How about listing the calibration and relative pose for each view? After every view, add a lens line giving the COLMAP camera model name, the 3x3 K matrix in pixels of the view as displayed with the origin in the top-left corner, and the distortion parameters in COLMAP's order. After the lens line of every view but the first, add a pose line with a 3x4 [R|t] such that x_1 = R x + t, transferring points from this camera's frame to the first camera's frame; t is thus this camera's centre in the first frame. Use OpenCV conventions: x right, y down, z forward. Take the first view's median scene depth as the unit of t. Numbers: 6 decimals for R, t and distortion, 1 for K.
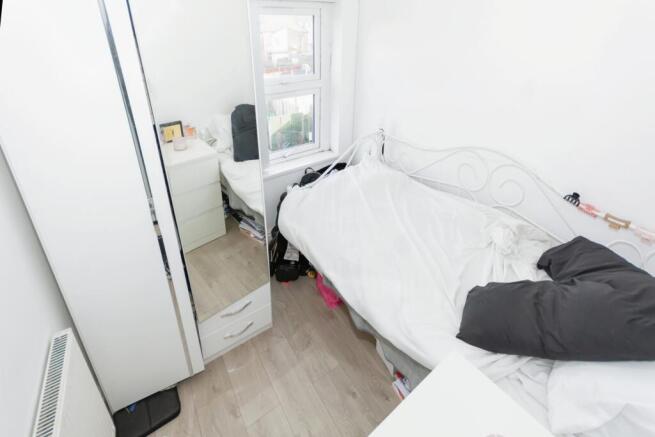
lens RADIAL K [[270.1, 0, 327.1], [0, 270.1, 150.3], [0, 0, 1]] dist [-0.000547, 0.000115]
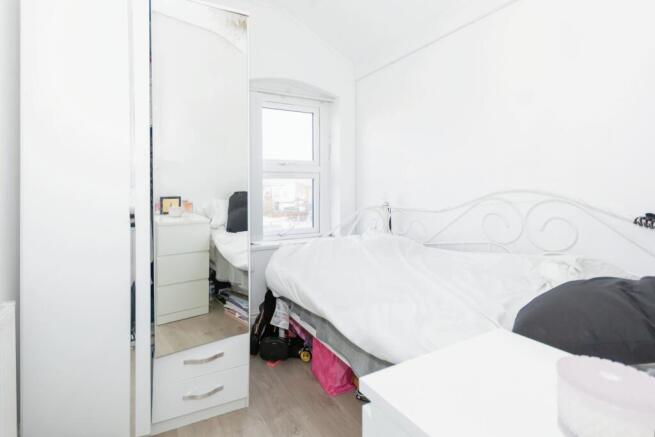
lens RADIAL K [[289.8, 0, 296.7], [0, 289.8, 218.1], [0, 0, 1]] dist [-0.001873, -0.000258]
pose [[0.990236, -0.026951, -0.136773, 0.039423], [-0.023120, 0.935796, -0.351784, 0.362184], [0.137472, 0.351512, 0.926035, 0.088405]]
